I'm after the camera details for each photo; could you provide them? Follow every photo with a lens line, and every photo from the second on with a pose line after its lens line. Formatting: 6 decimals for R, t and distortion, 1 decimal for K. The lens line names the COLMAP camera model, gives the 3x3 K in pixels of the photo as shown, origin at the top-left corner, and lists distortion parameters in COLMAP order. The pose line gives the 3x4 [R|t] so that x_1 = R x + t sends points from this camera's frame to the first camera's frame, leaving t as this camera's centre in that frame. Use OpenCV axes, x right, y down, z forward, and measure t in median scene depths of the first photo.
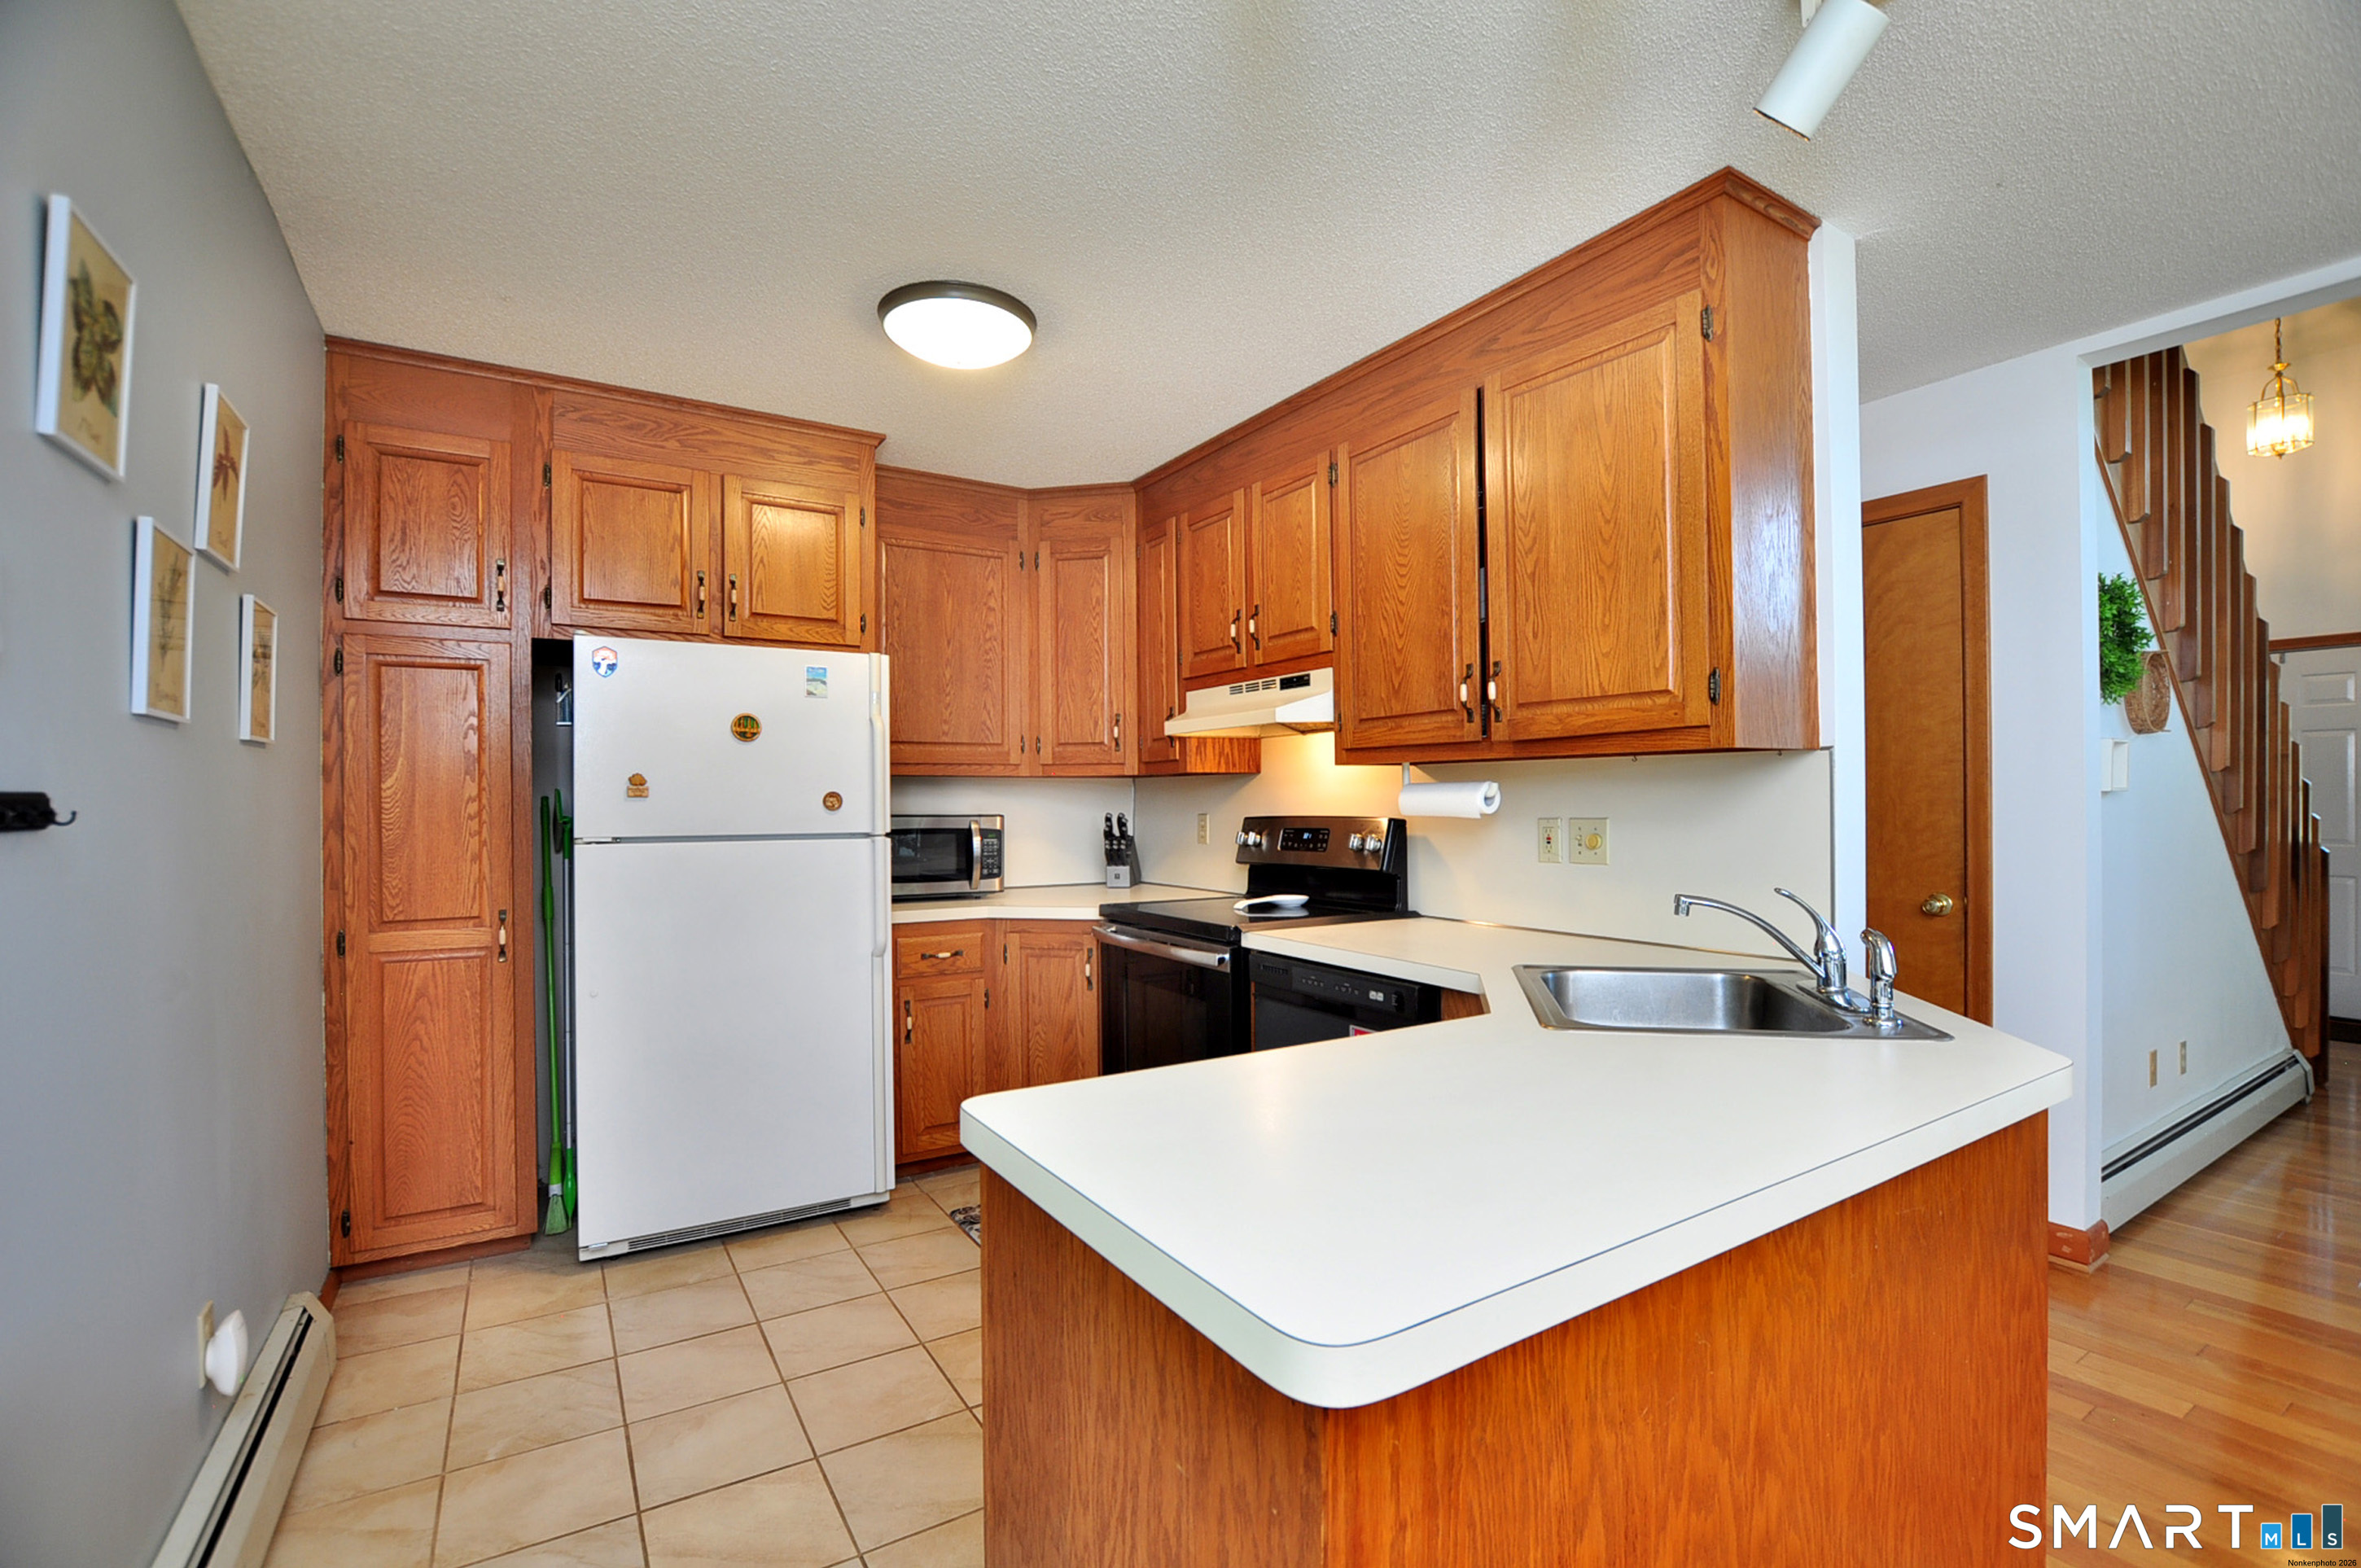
lens RADIAL K [[1047.1, 0, 1209.4], [0, 1047.1, 802.0], [0, 0, 1]] dist [-0.024970, -0.001467]
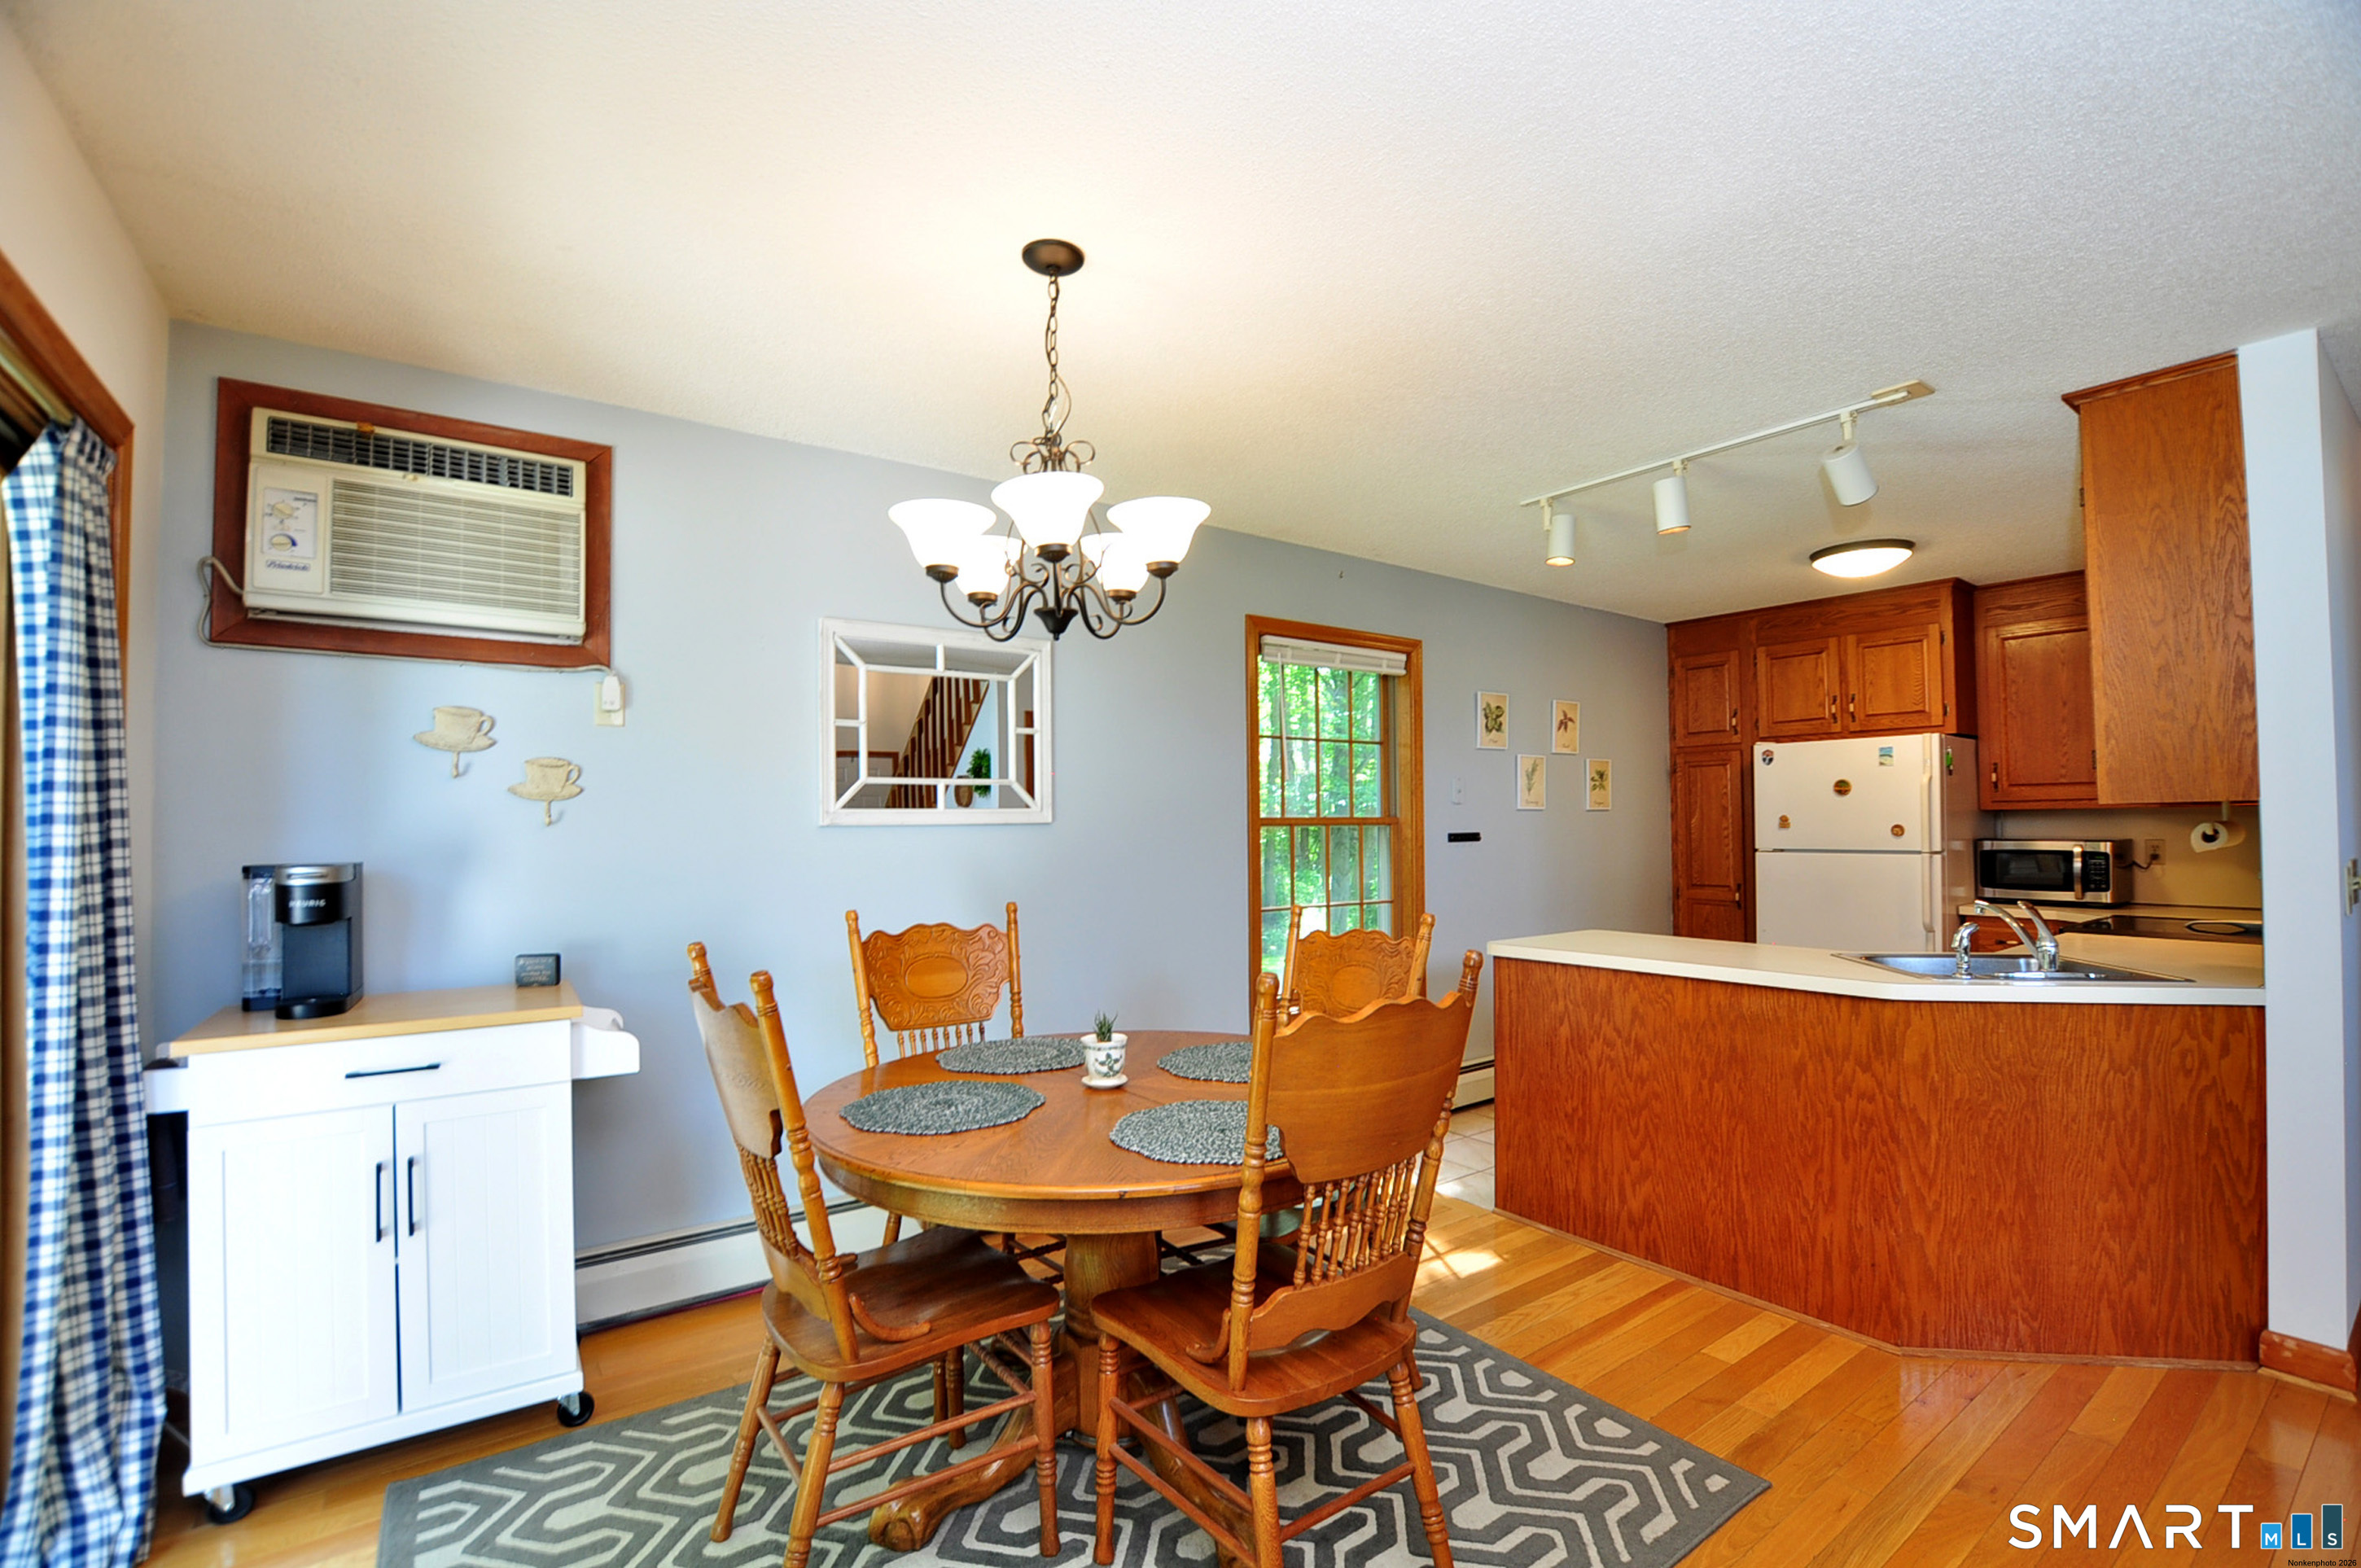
lens RADIAL K [[1047.1, 0, 1194.8], [0, 1047.1, 794.9], [0, 0, 1]] dist [-0.024970, -0.001467]
pose [[0.064860, -0.019529, -0.997703, 1.143598], [0.006897, 0.999793, -0.019121, -0.032868], [0.997871, -0.005641, 0.064981, -0.164204]]
